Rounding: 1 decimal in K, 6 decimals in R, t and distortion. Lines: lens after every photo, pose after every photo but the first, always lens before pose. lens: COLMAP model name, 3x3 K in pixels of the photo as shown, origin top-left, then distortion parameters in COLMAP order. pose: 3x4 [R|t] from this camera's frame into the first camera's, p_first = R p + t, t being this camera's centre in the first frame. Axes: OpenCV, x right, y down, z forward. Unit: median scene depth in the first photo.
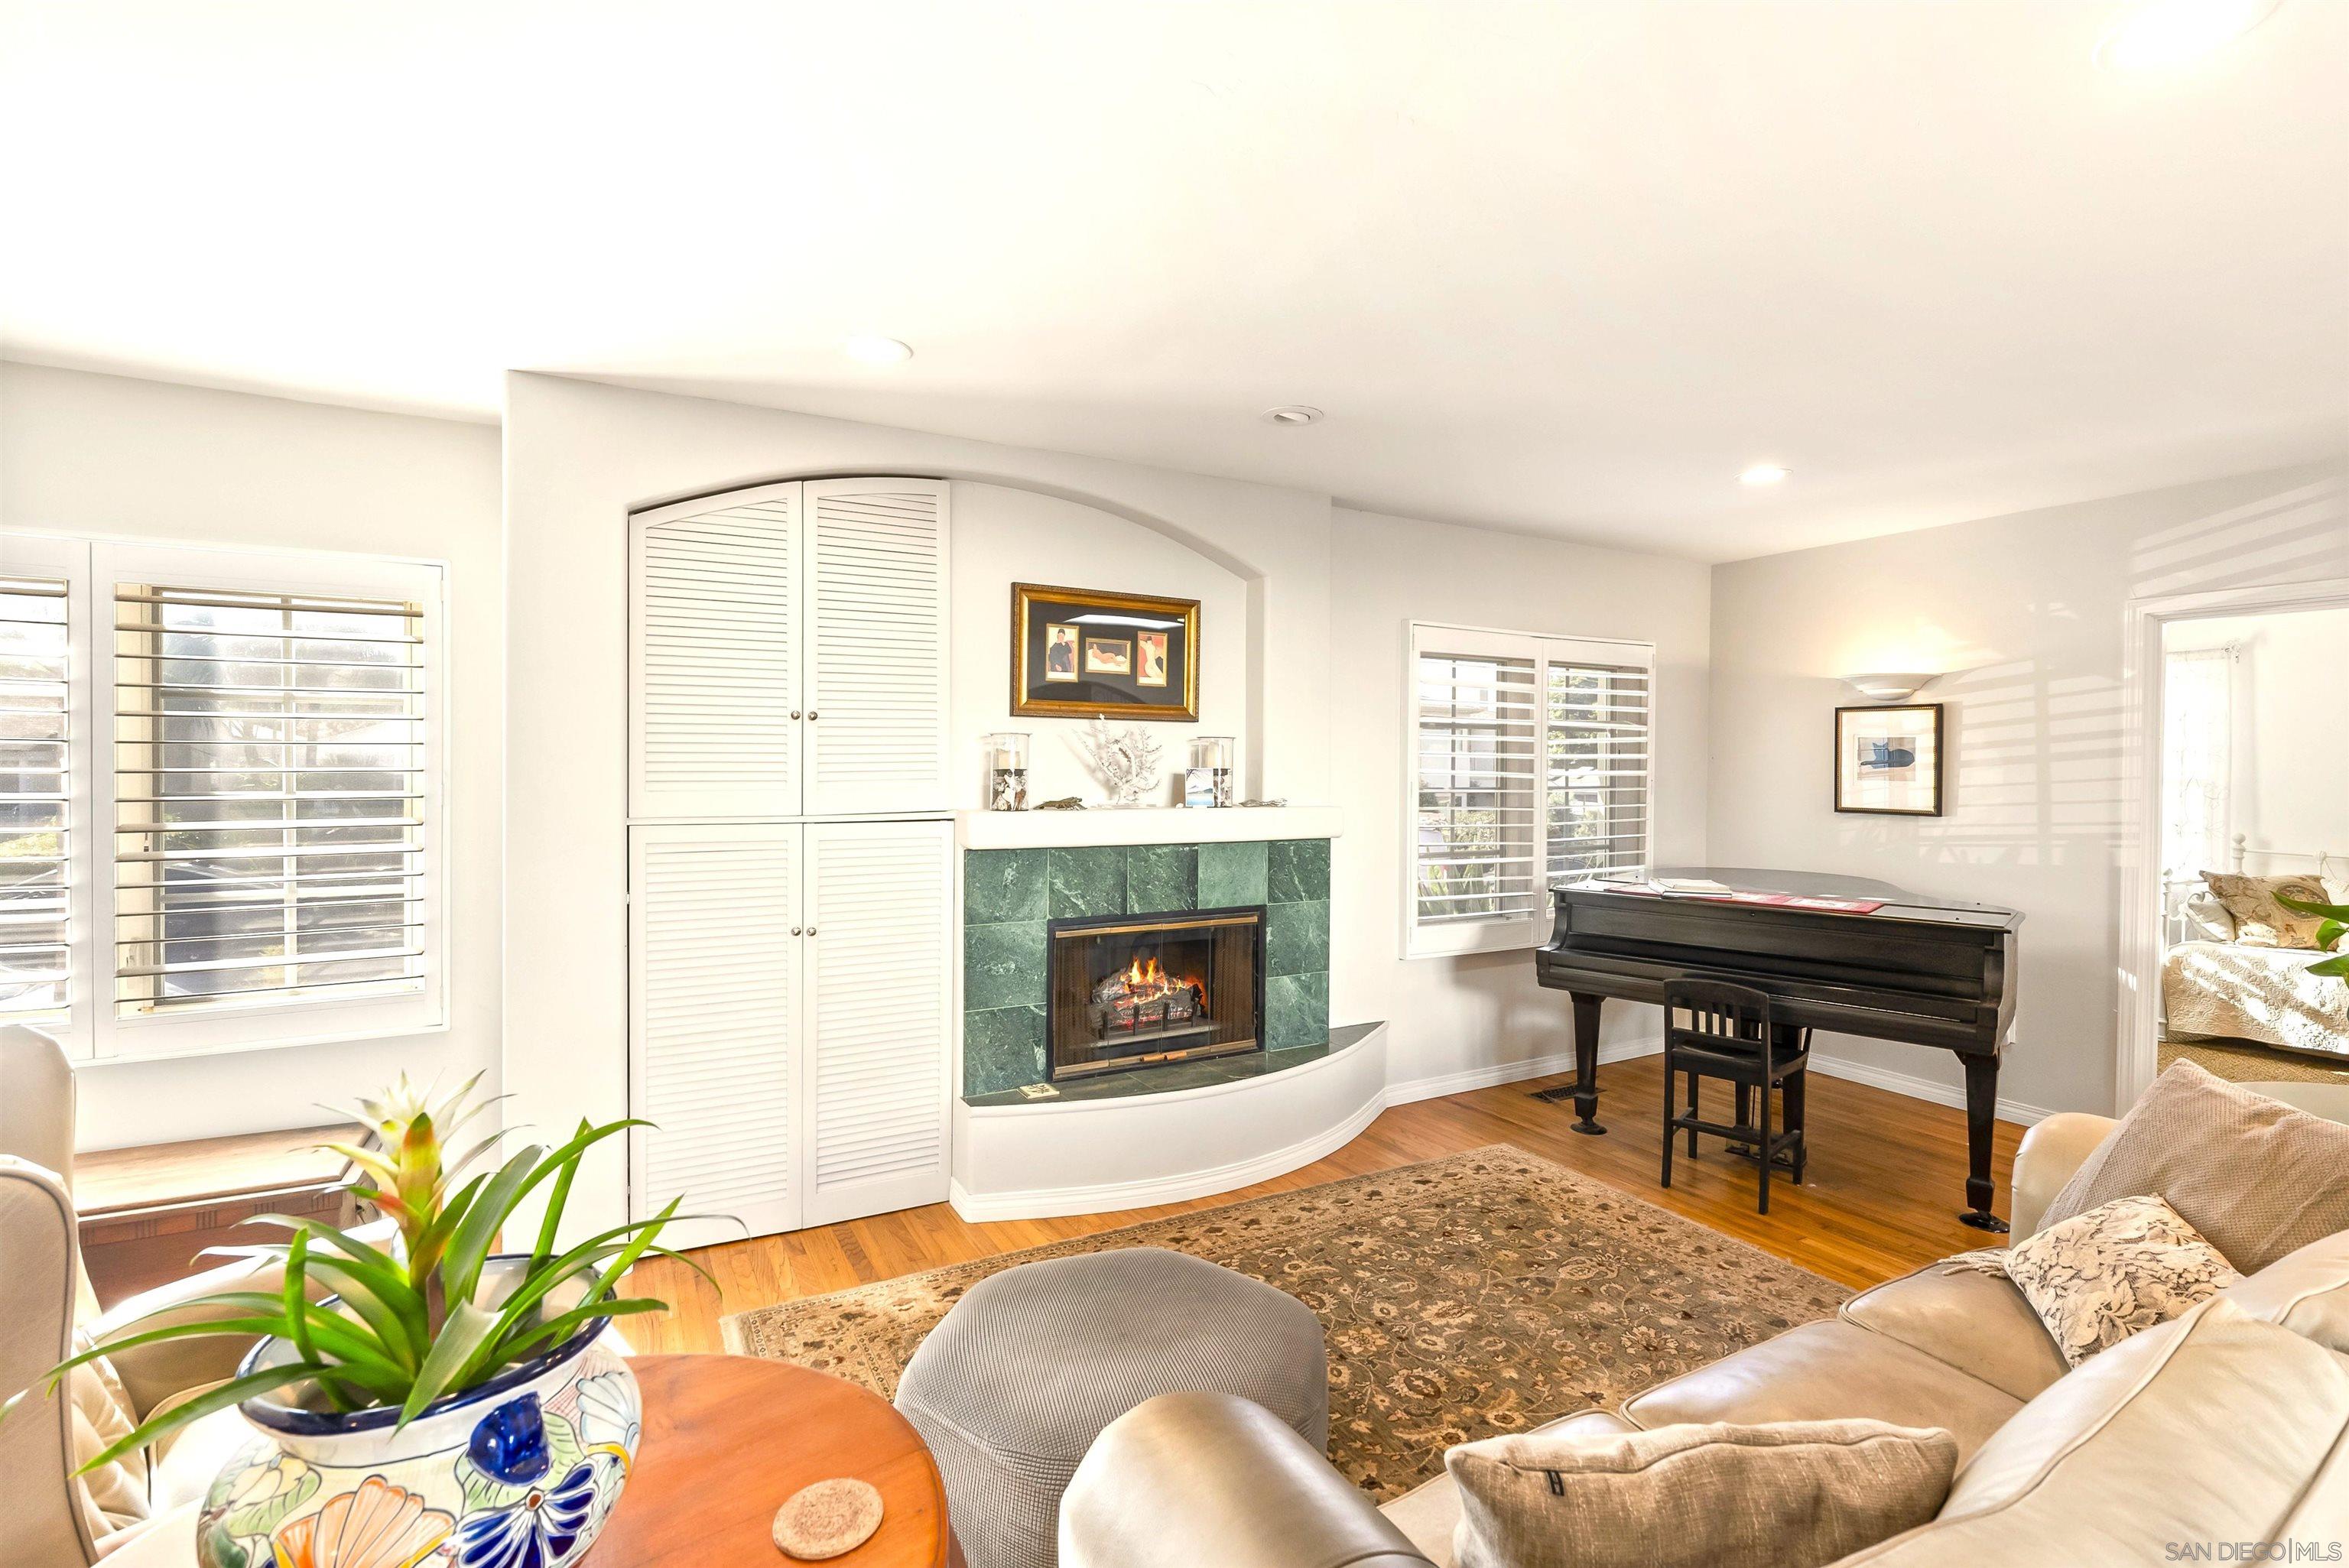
lens RADIAL K [[1070.0, 0, 1174.5], [0, 1070.0, 784.0], [0, 0, 1]] dist [-0.000368, -0.000341]
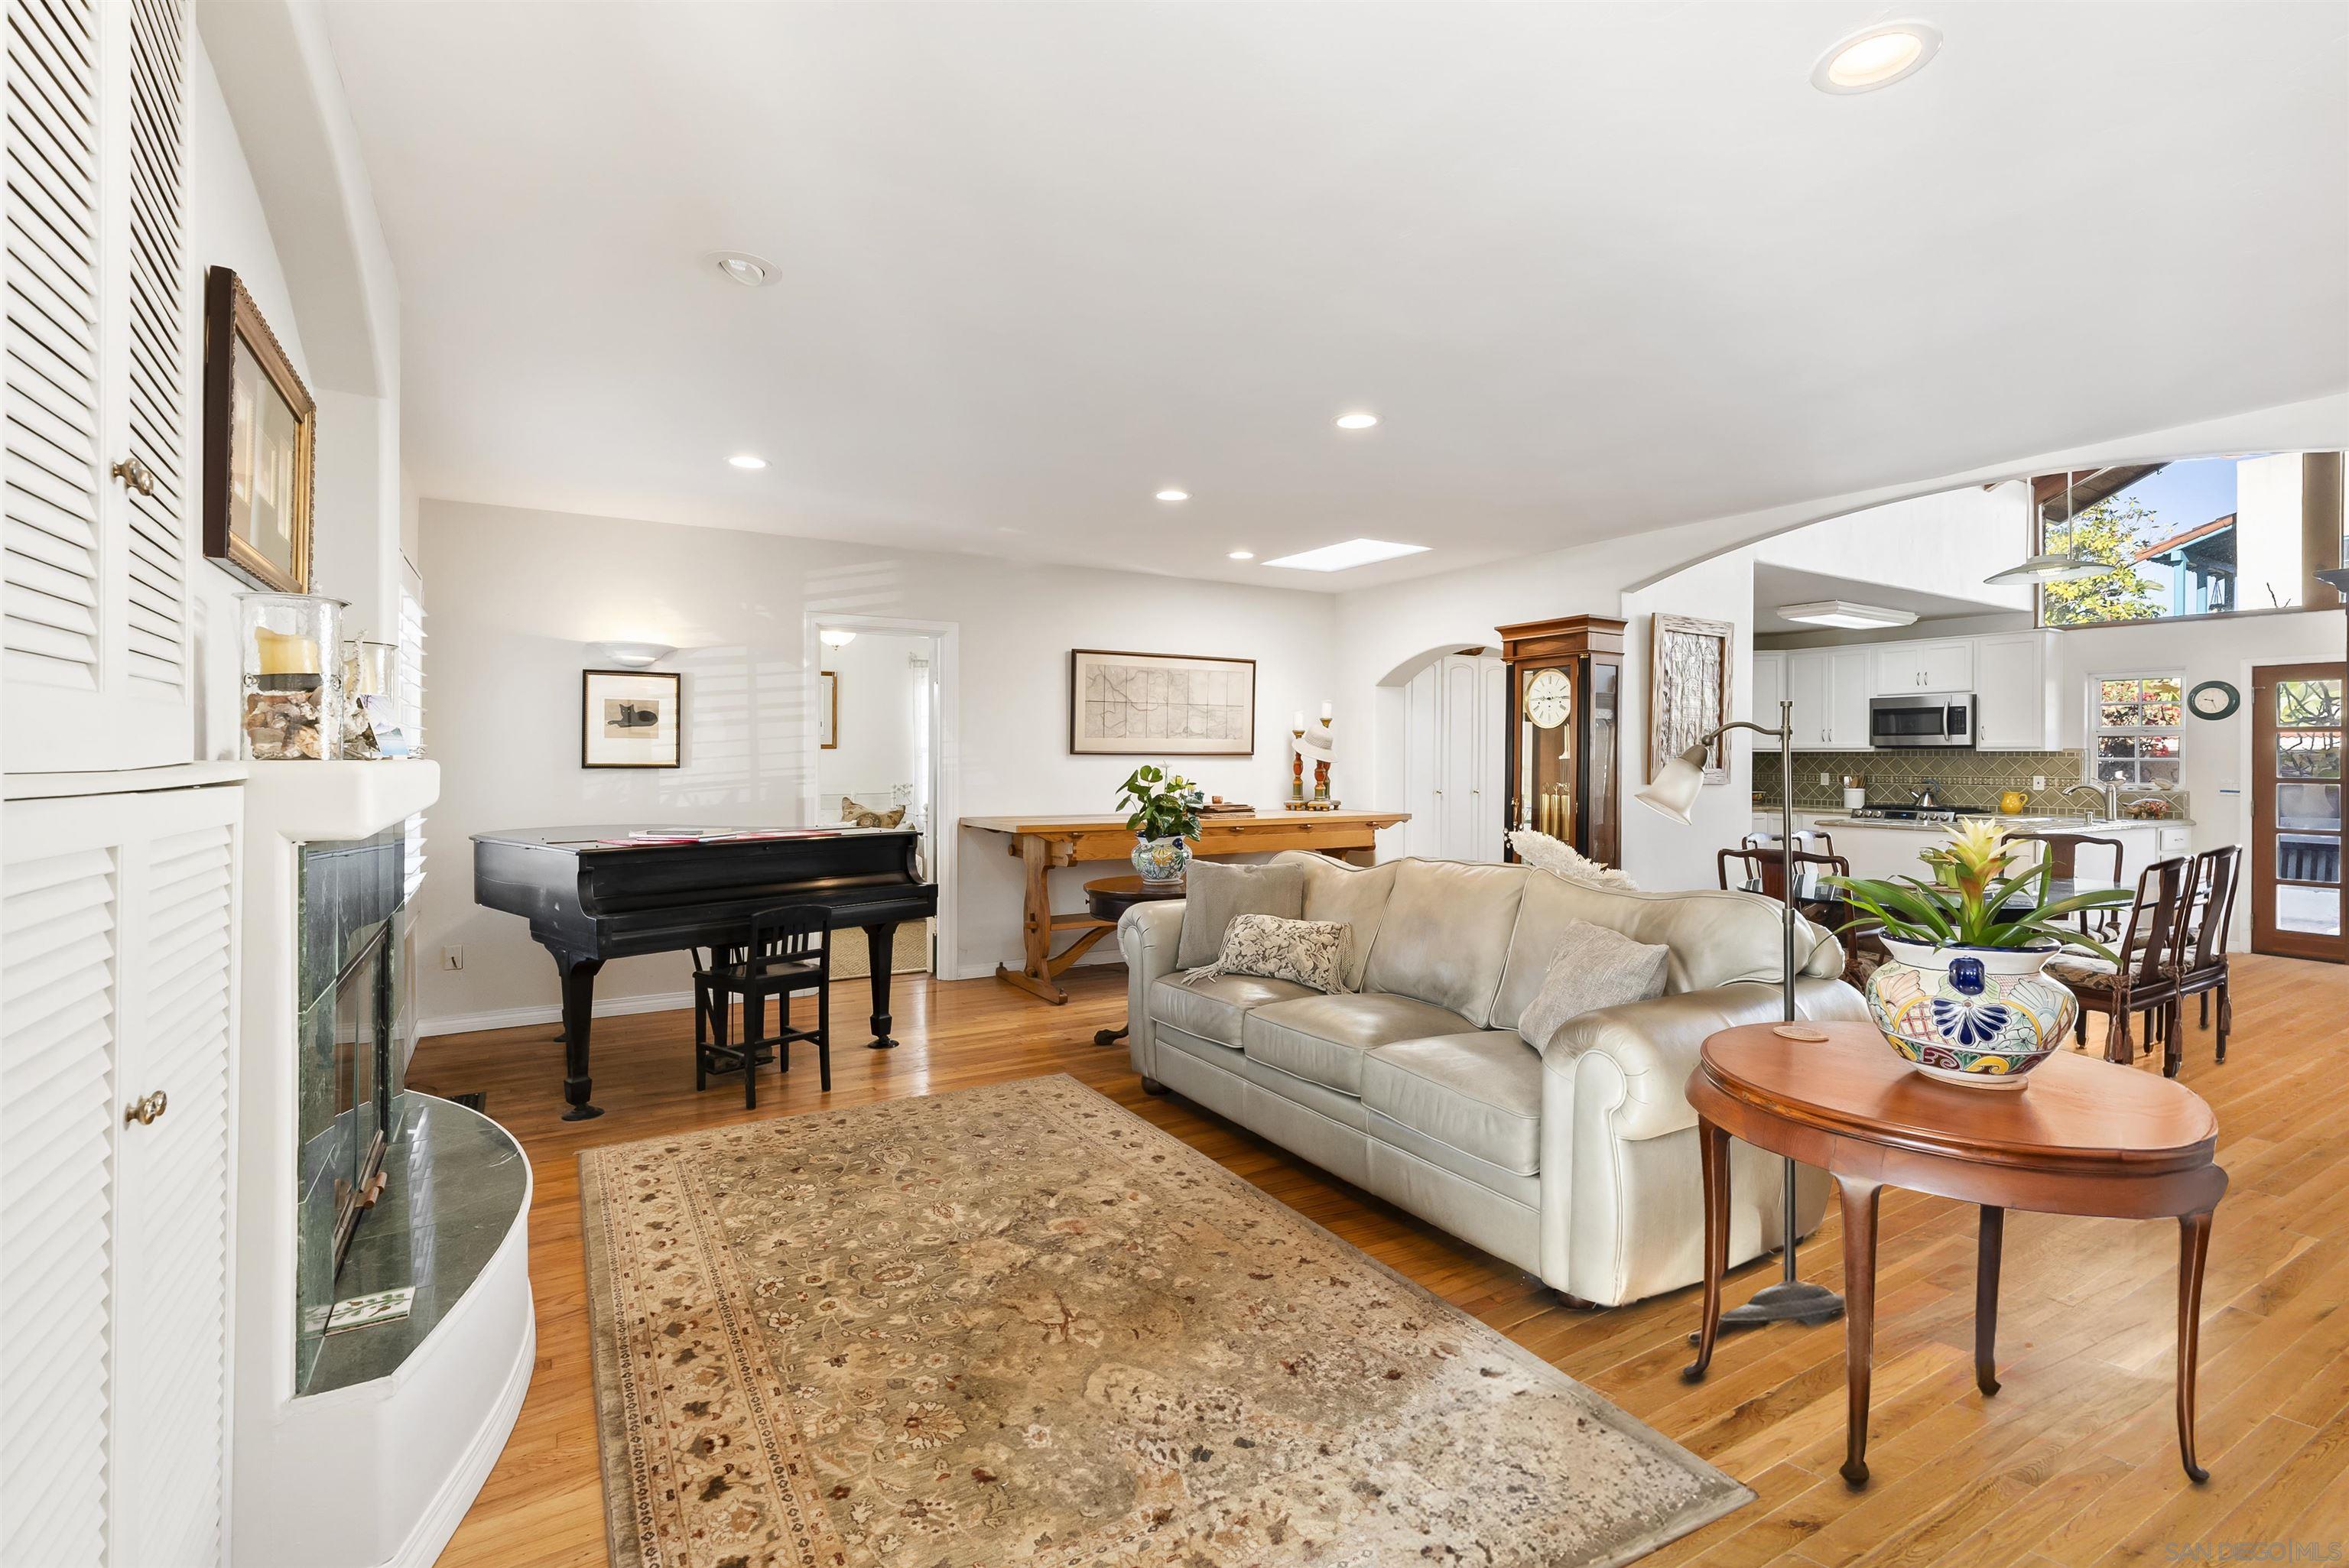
lens RADIAL K [[1053.8, 0, 1206.2], [0, 1053.8, 772.2], [0, 0, 1]] dist [-0.001348, -0.000061]
pose [[-0.049662, -0.018576, 0.998593, -0.515013], [0.015584, 0.999691, 0.019372, 0.022569], [-0.998645, 0.016525, -0.049357, 0.500301]]
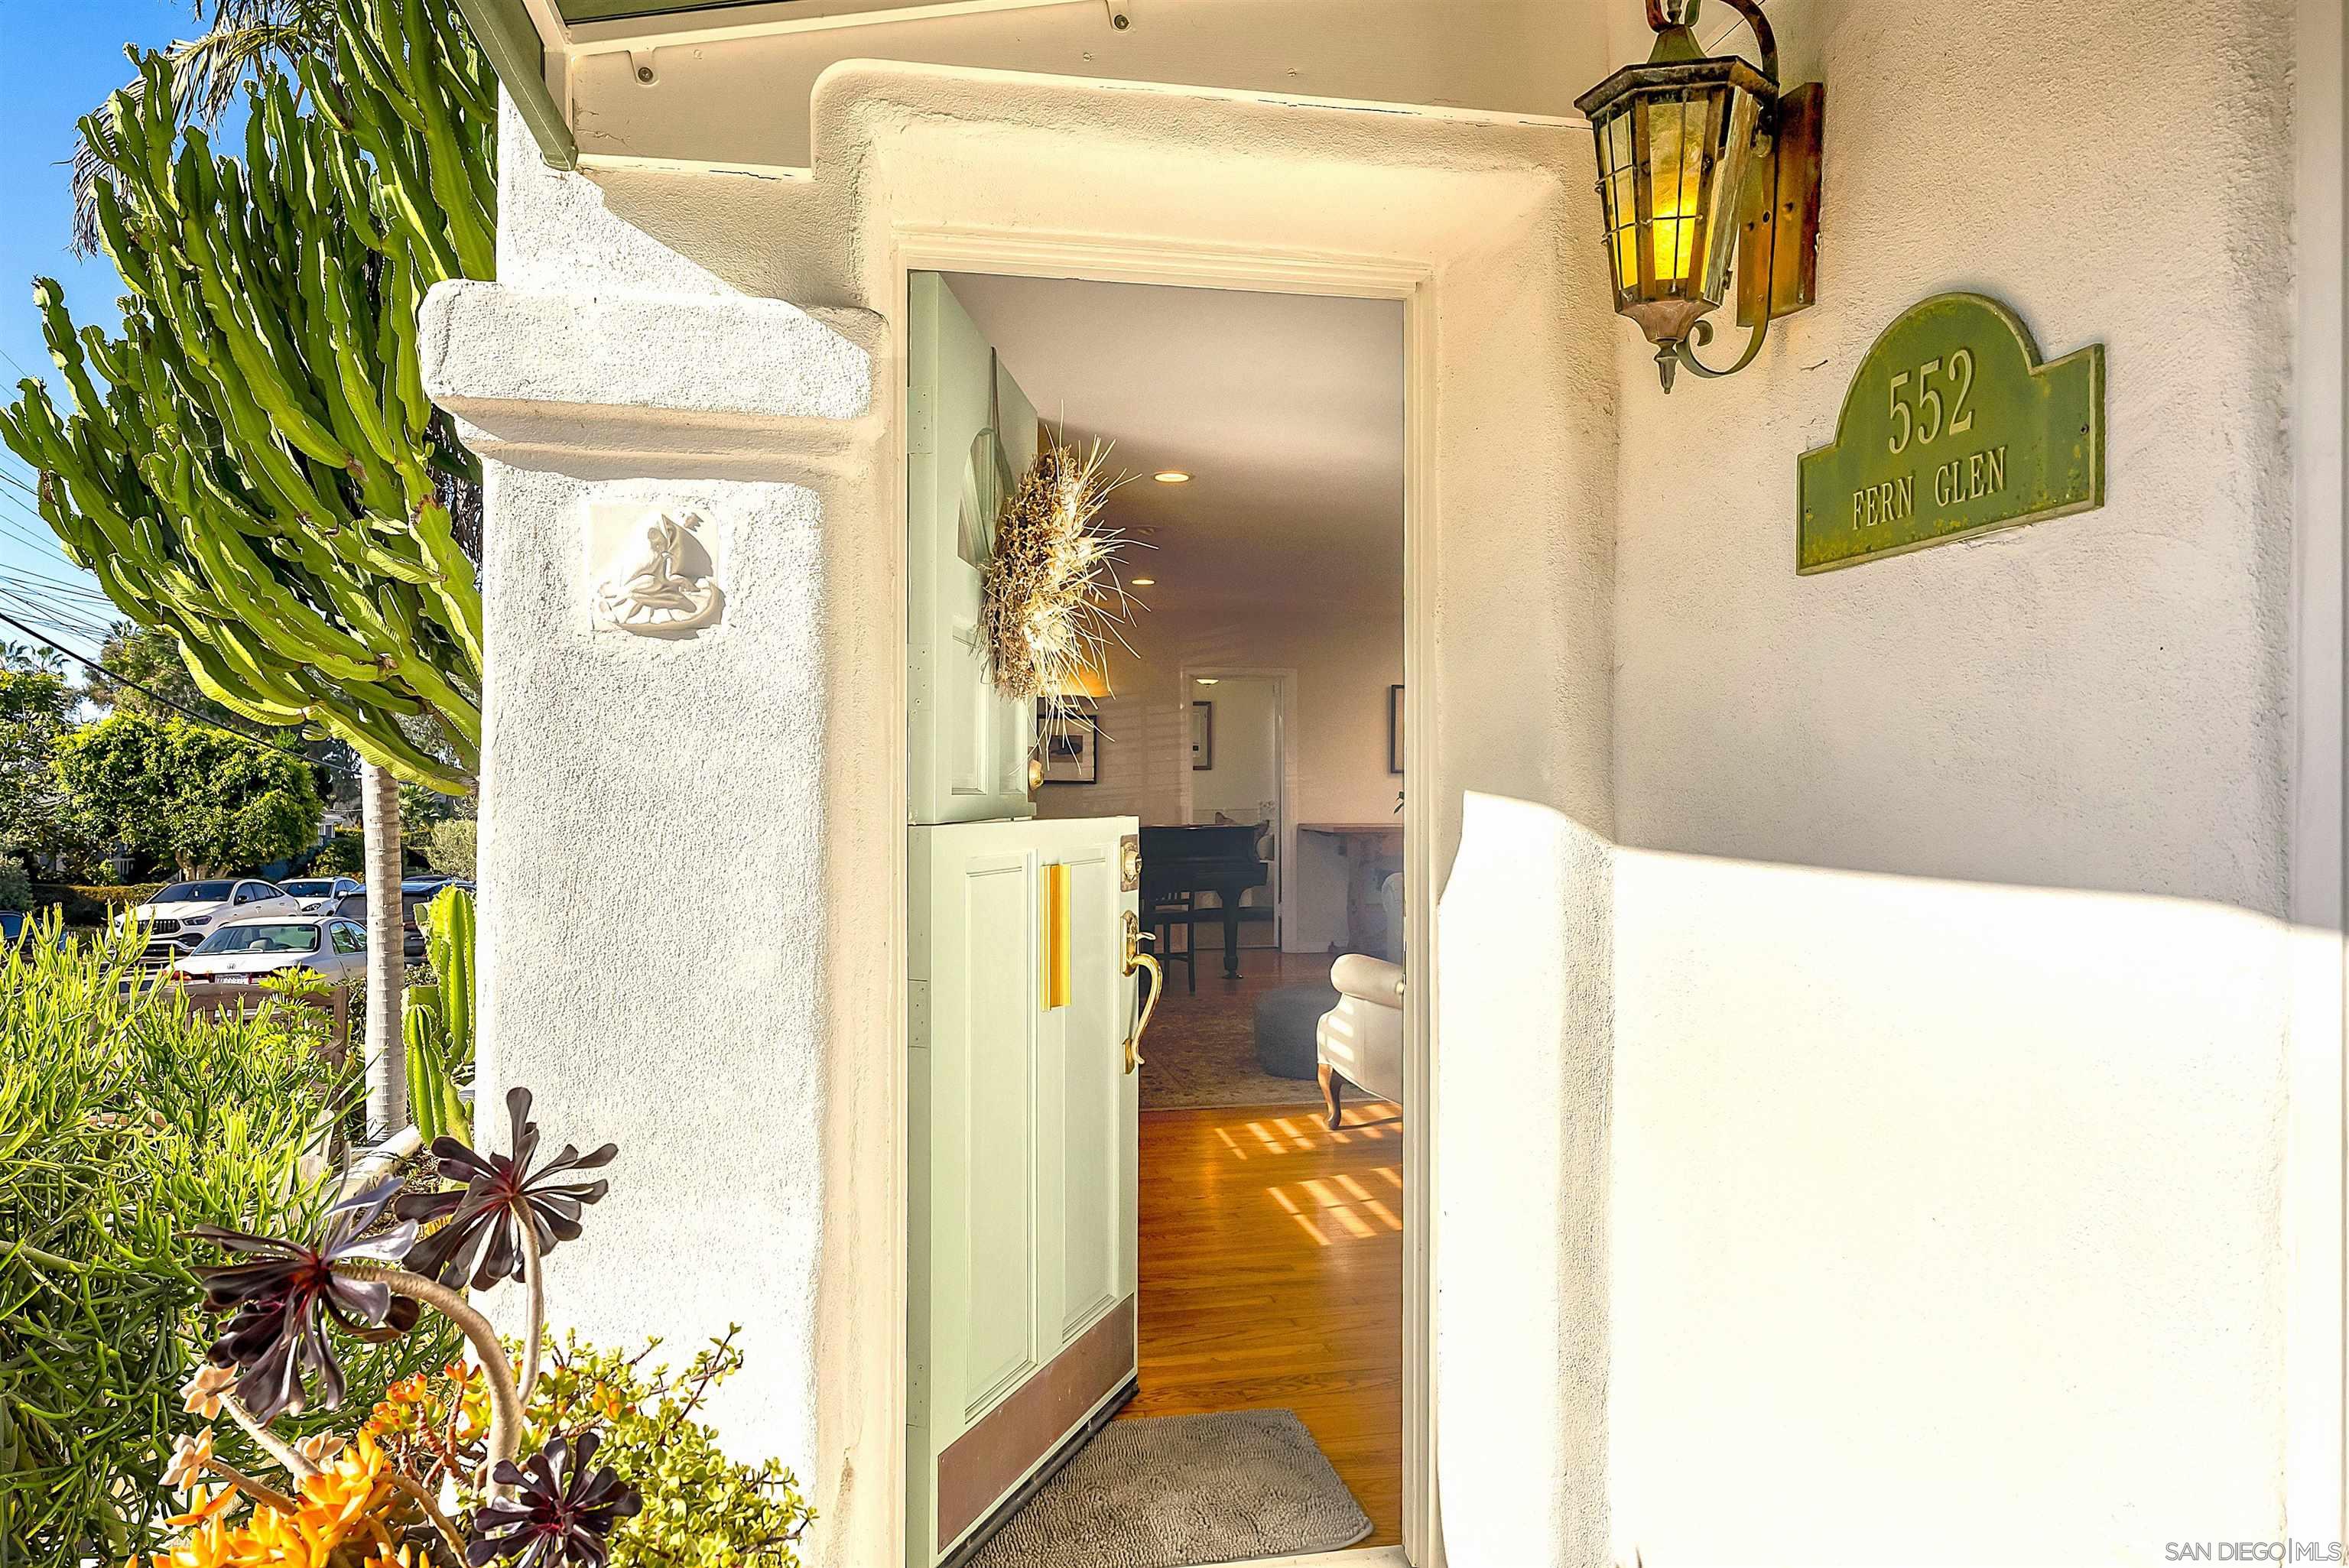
lens RADIAL K [[1070.0, 0, 1174.5], [0, 1070.0, 784.0], [0, 0, 1]] dist [-0.000368, -0.000341]
pose [[0.318396, -0.011326, 0.947890, -0.853601], [0.021450, 0.999759, 0.004741, 0.026895], [-0.947715, 0.018822, 0.318562, 0.384279]]
